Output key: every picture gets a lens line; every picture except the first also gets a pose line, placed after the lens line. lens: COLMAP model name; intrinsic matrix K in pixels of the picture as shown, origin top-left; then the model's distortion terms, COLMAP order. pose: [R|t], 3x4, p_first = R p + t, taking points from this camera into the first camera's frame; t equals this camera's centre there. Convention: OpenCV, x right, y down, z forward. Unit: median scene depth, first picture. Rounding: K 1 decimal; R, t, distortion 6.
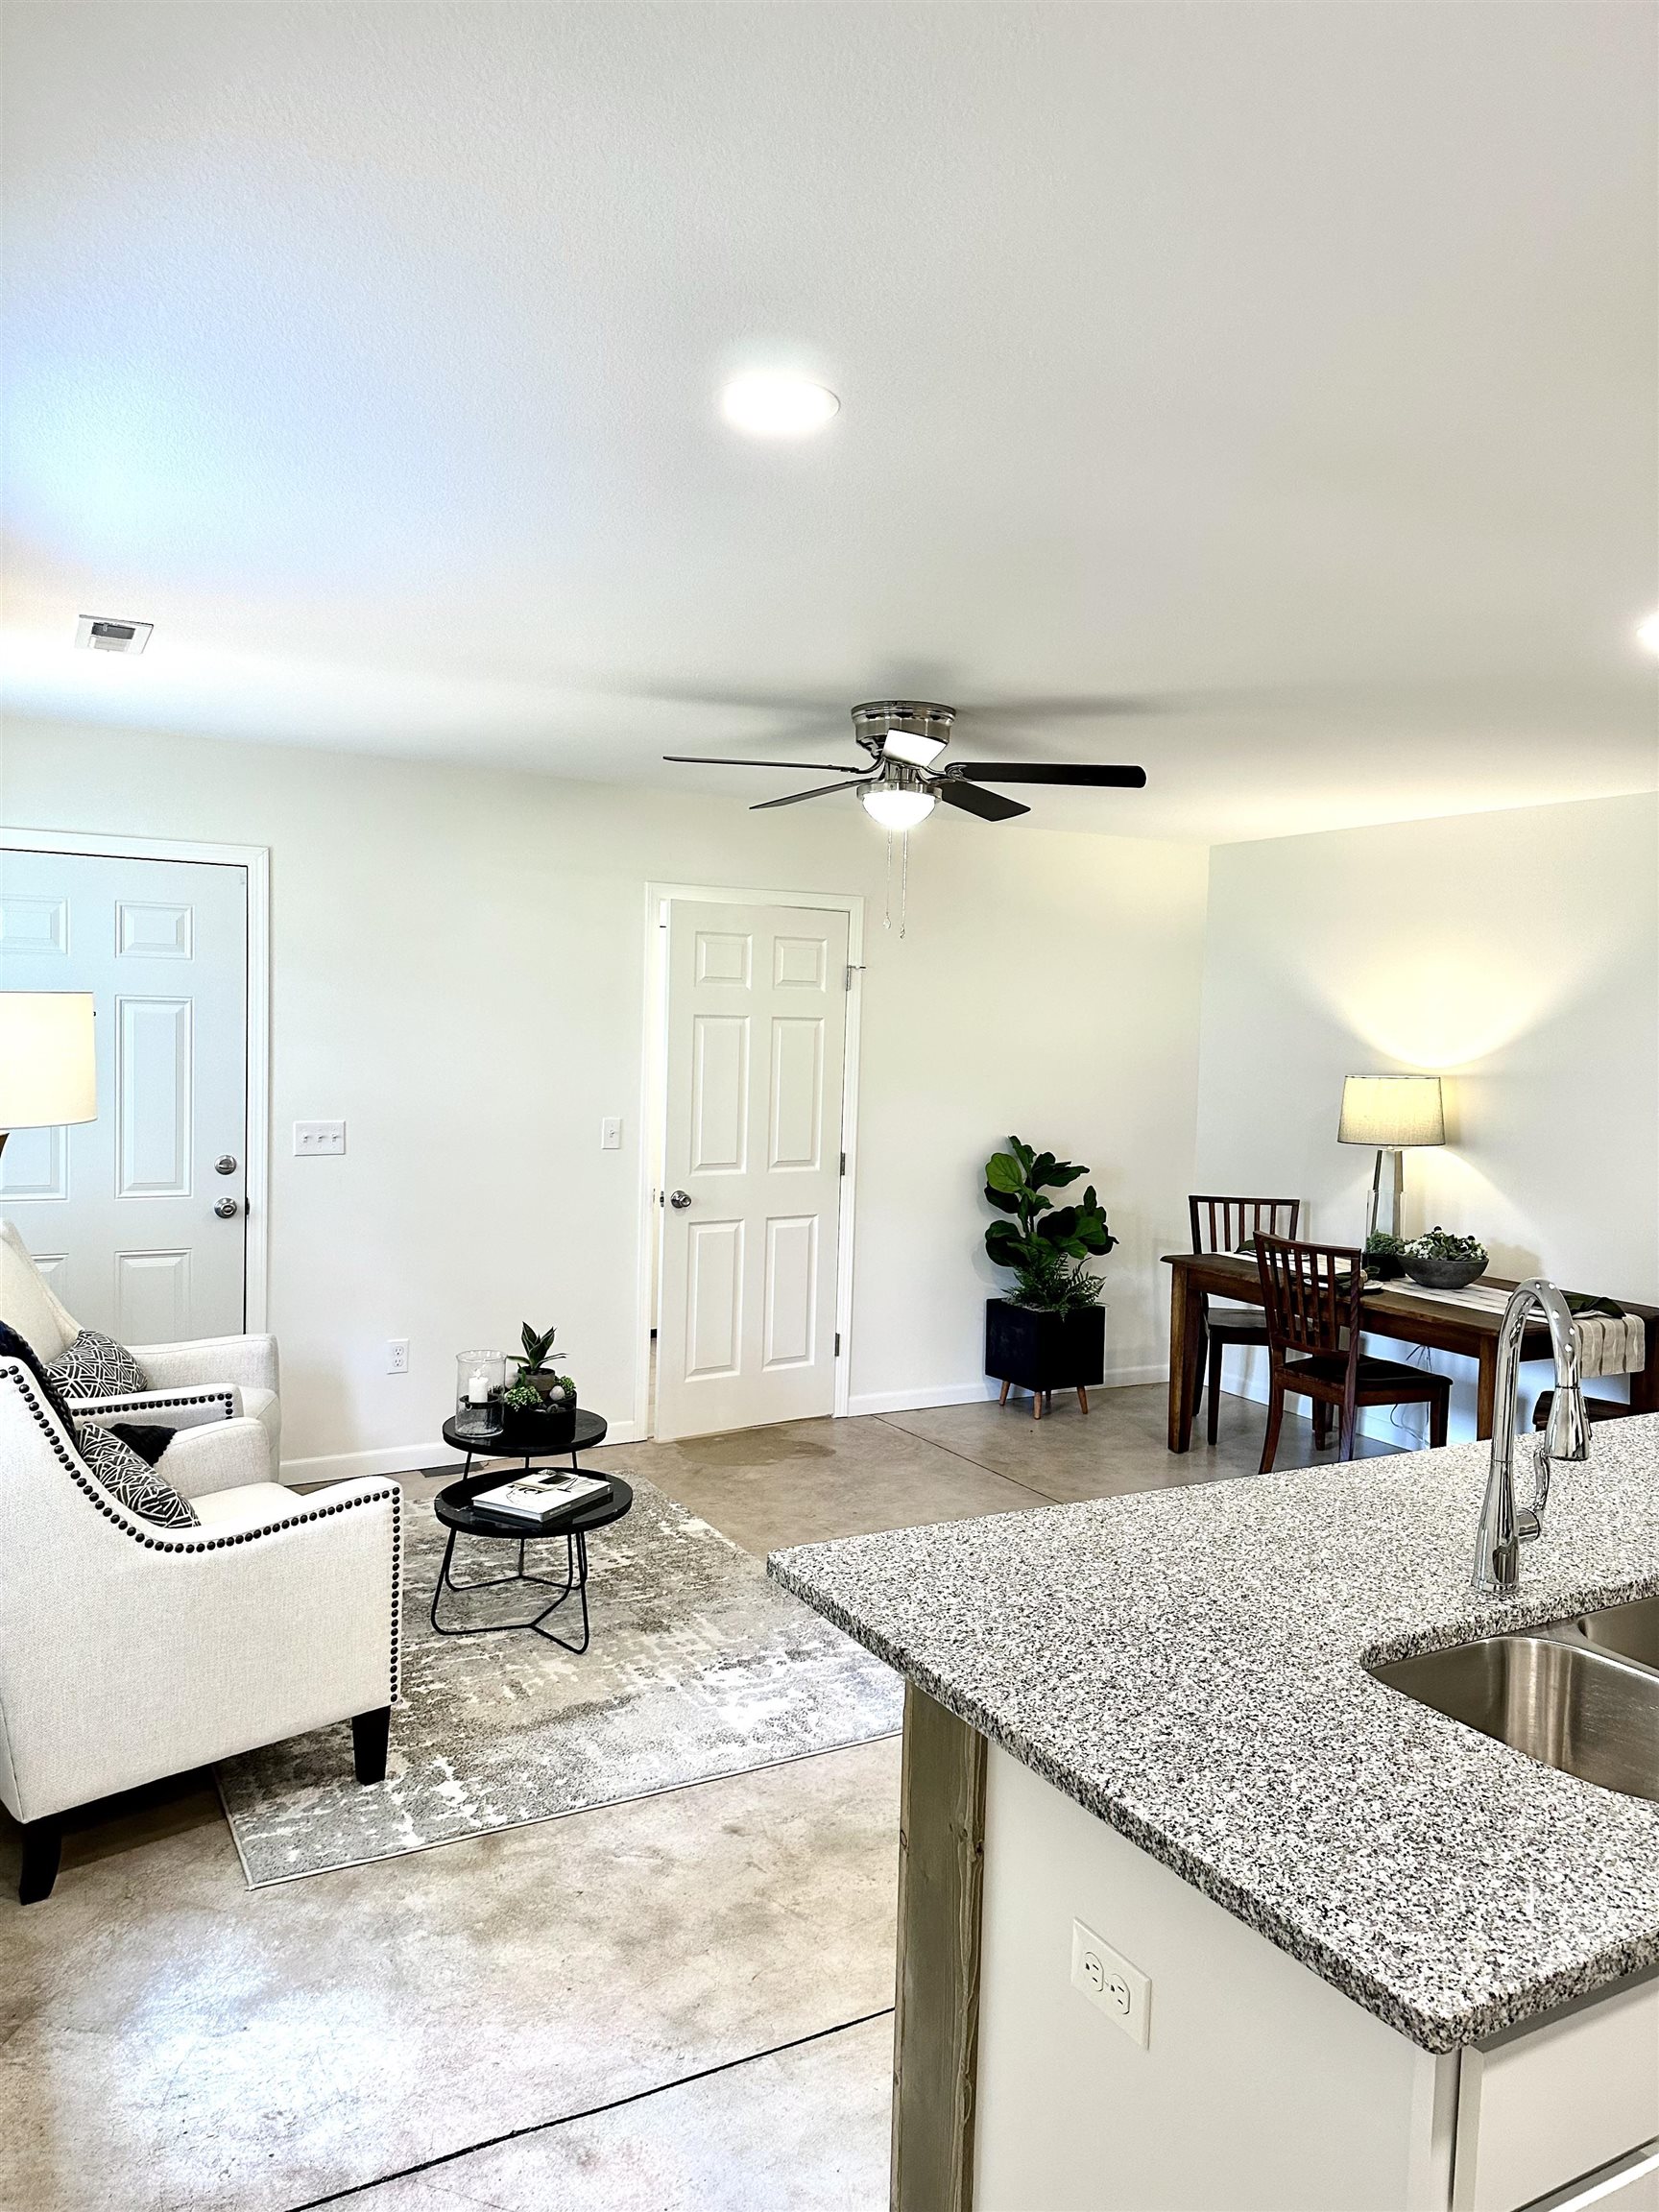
lens RADIAL K [[1555.1, 0, 829.5], [0, 1555.1, 1106.0], [0, 0, 1]] dist [0.064627, -0.077963]
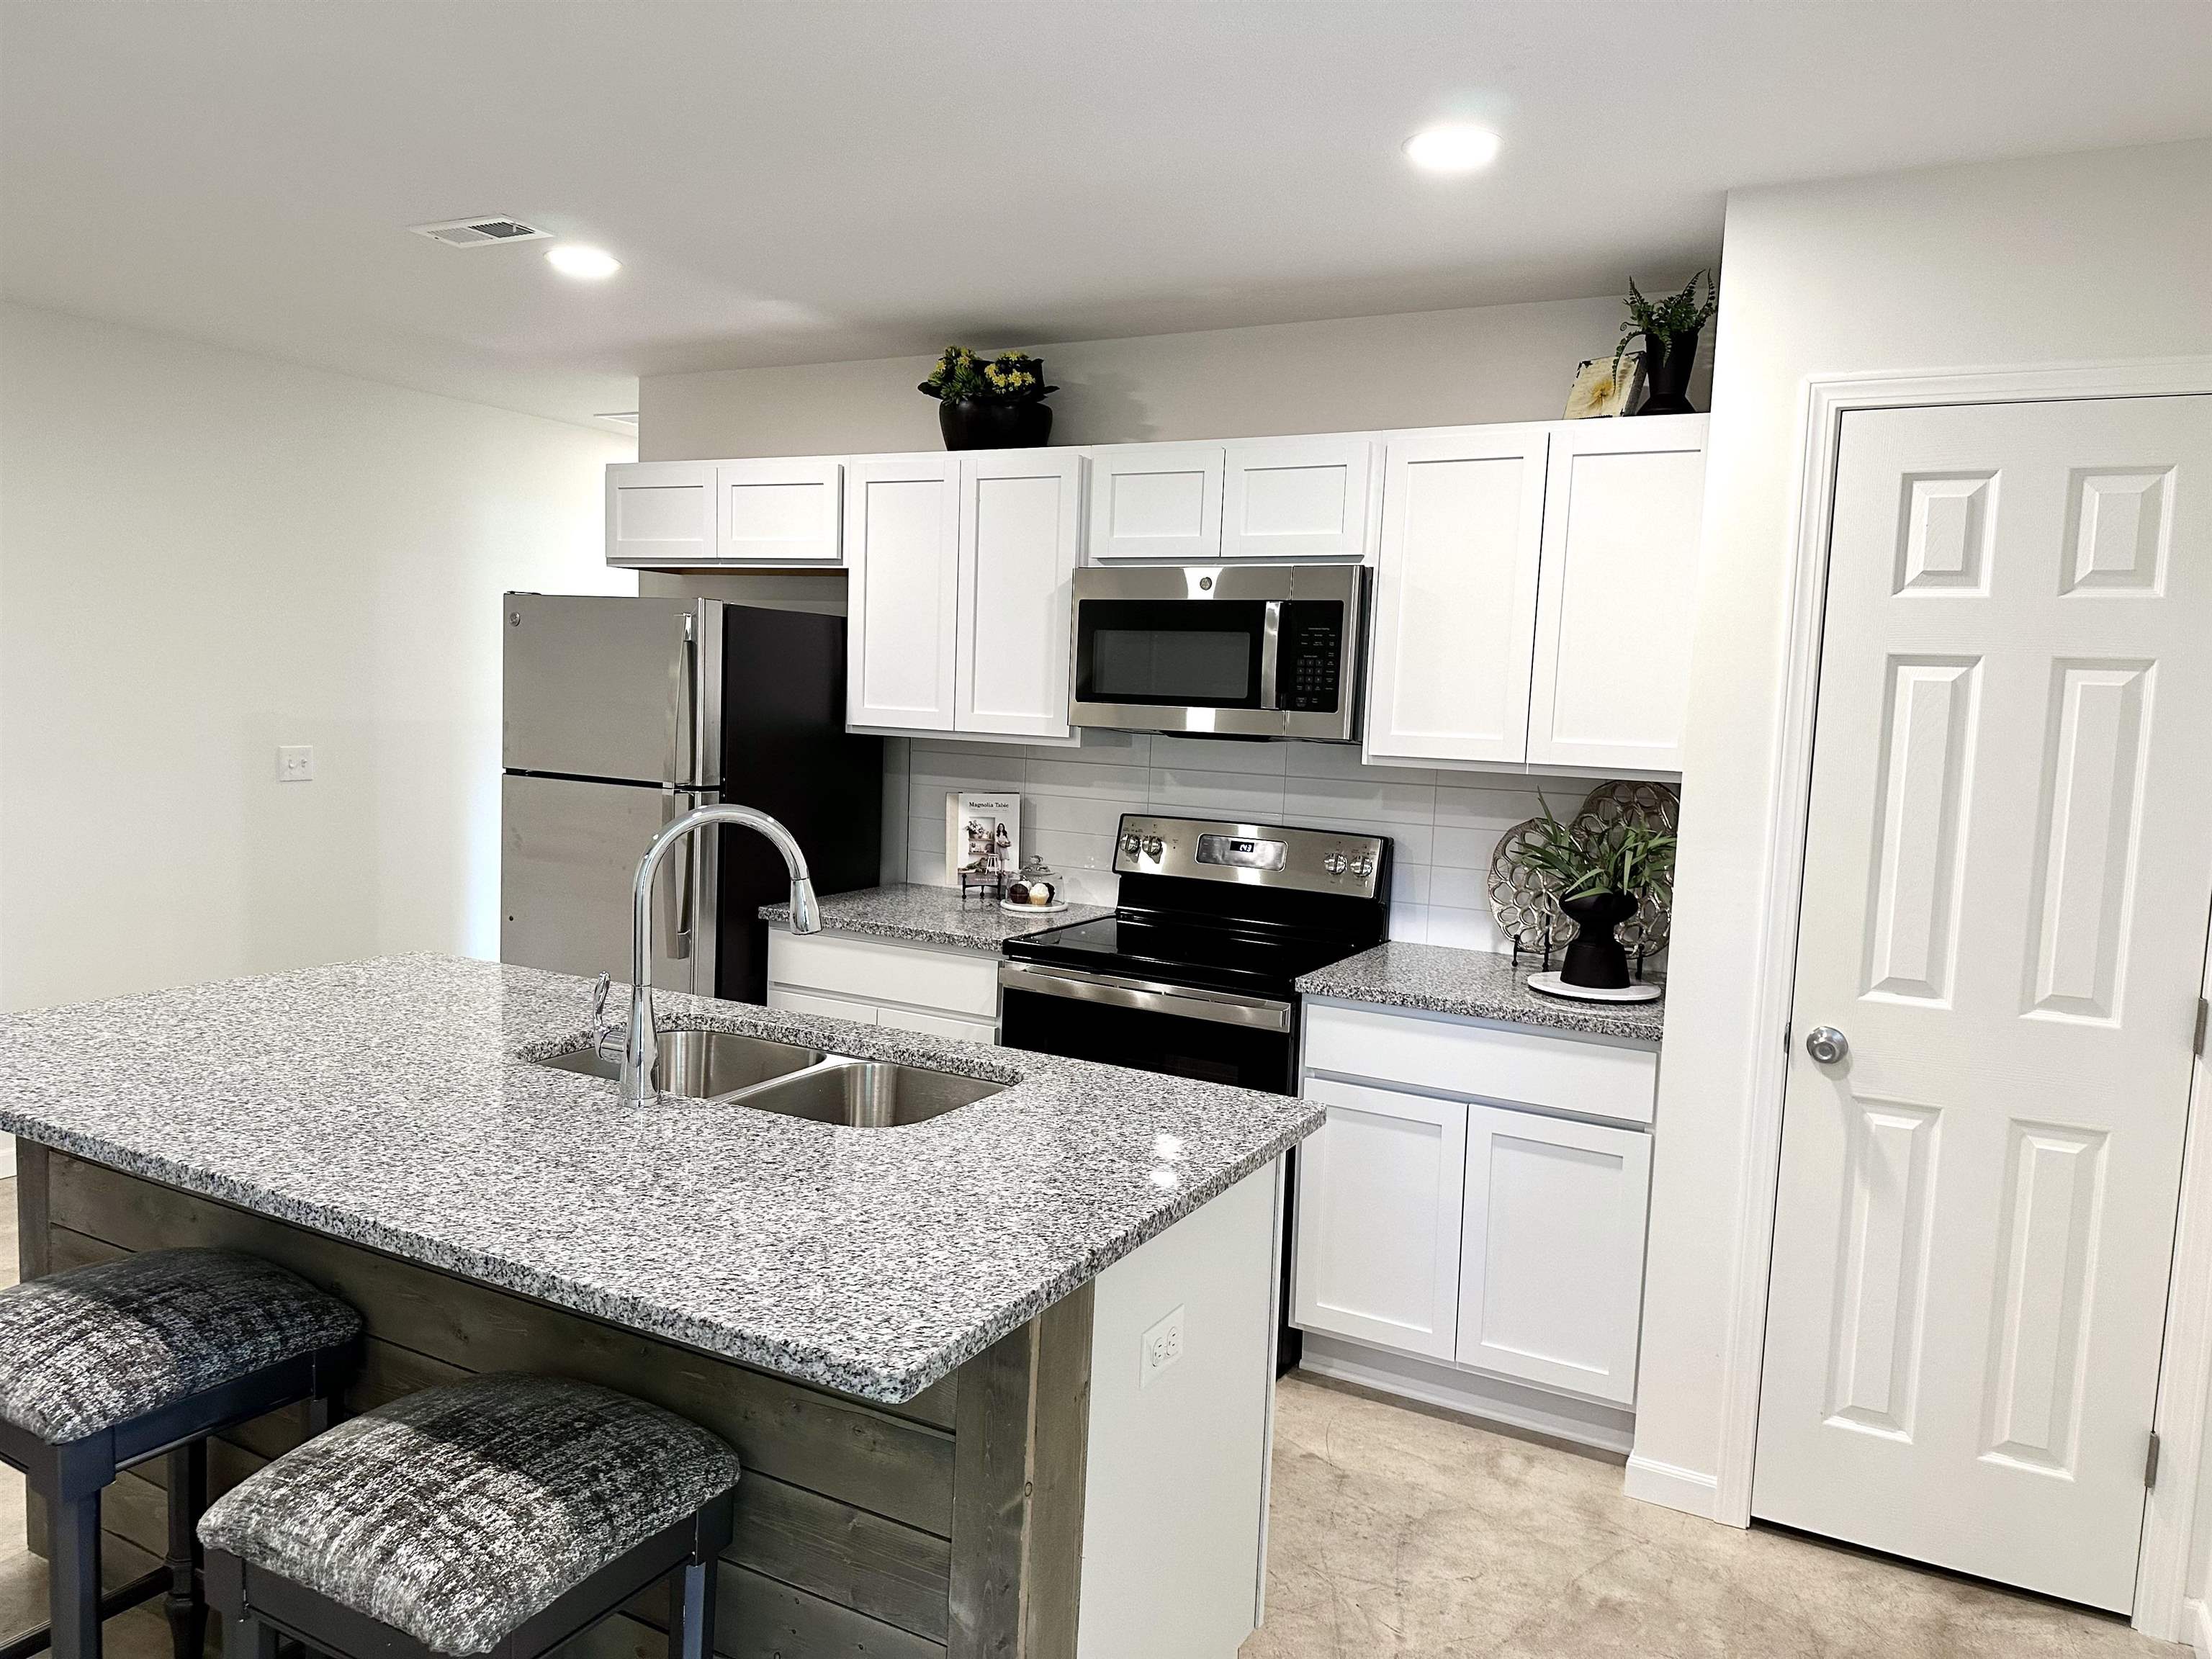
lens RADIAL K [[1545.6, 0, 1080.6], [0, 1545.6, 829.7], [0, 0, 1]] dist [0.084751, -0.112982]
pose [[-0.520496, -0.126093, 0.844502, -0.456305], [-0.002654, 0.989270, 0.146072, -0.028708], [-0.853860, 0.073788, -0.515246, 0.940714]]
